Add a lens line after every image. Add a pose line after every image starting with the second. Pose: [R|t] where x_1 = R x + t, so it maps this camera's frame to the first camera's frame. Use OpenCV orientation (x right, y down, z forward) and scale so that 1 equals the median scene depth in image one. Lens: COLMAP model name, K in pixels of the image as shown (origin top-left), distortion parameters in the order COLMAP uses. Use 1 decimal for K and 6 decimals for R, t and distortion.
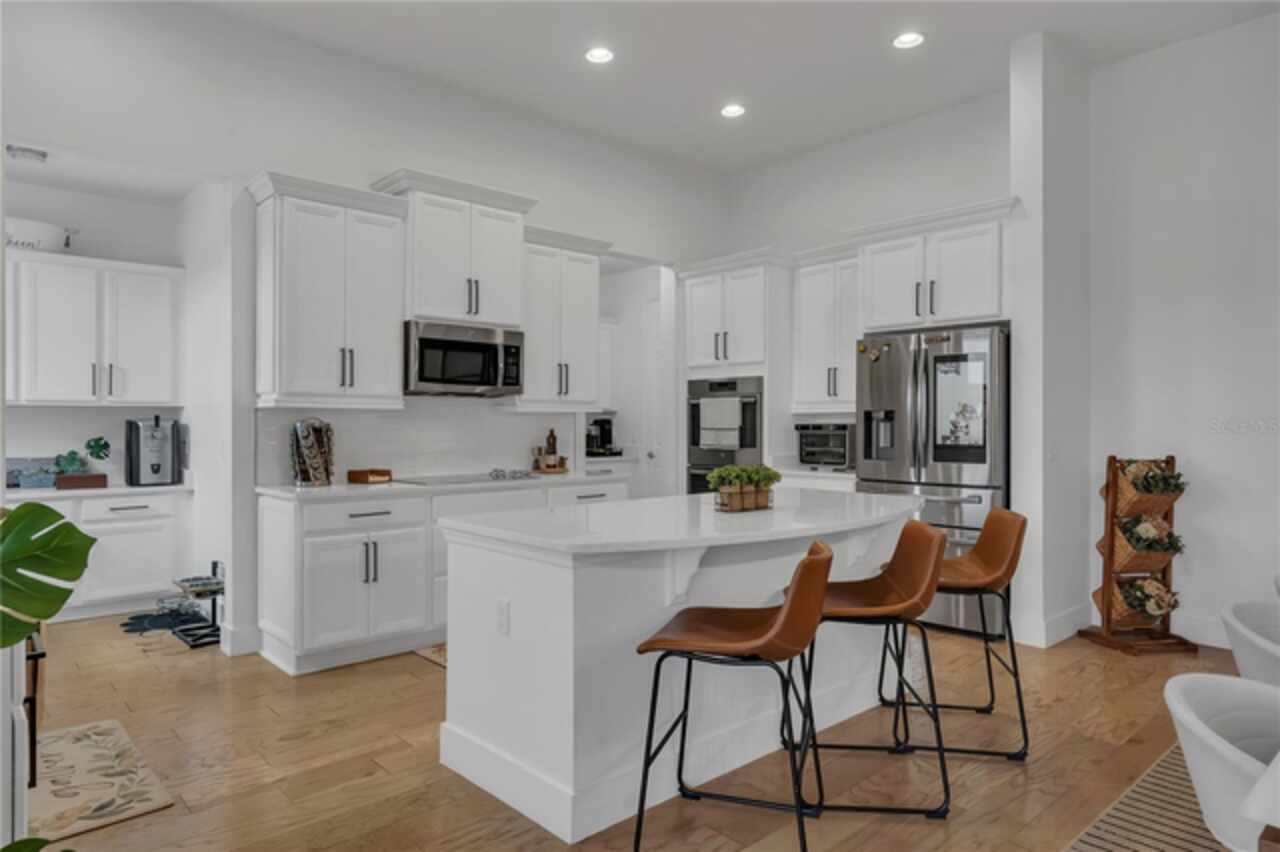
lens RADIAL K [[781.9, 0, 640.0], [0, 781.9, 426.0], [0, 0, 1]] dist [-0.000171, 0.000504]
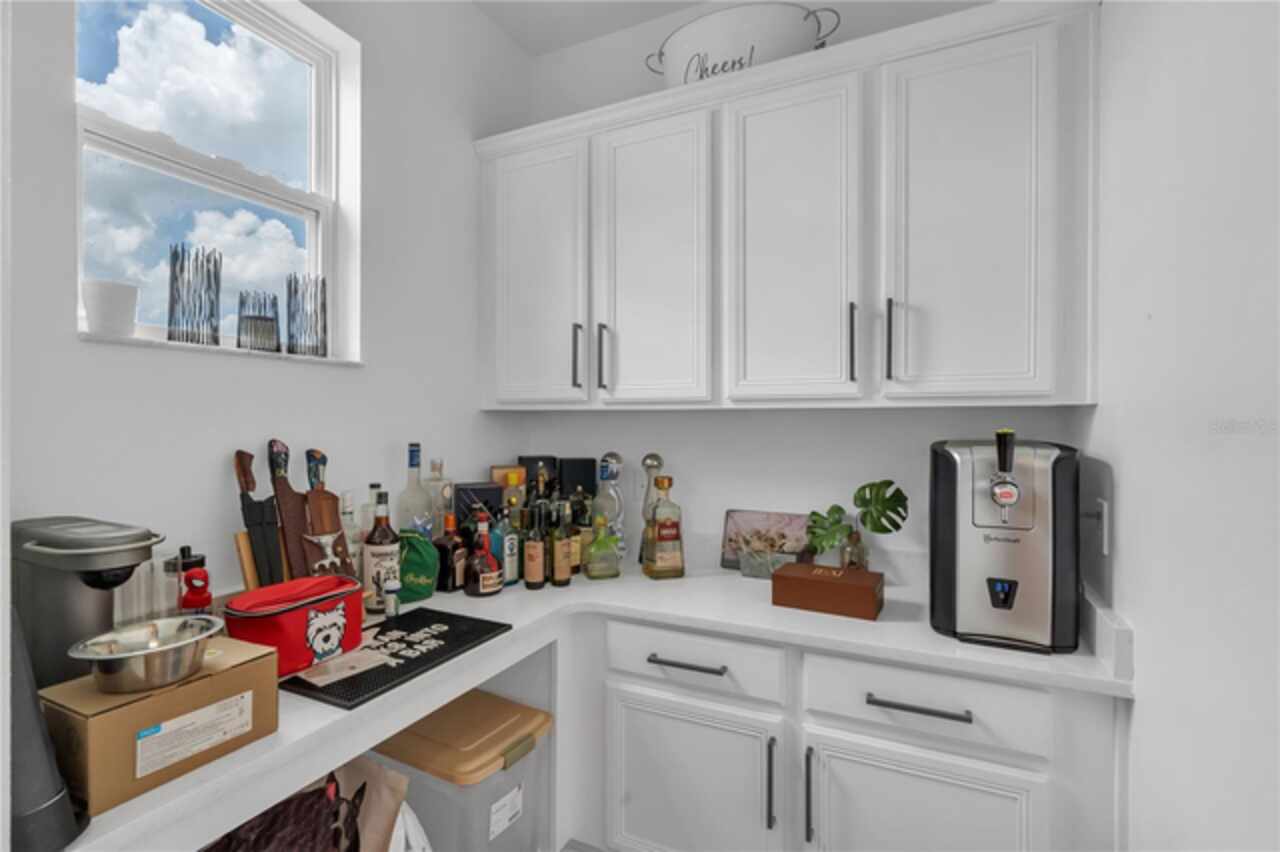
lens RADIAL K [[589.0, 0, 640.0], [0, 589.0, 426.0], [0, 0, 1]] dist [-0.001134, 0.000199]
pose [[0.373979, 0.003060, -0.927432, -0.445276], [-0.006356, 0.999980, 0.000736, -0.015443], [0.927416, 0.005620, 0.373990, 0.763630]]
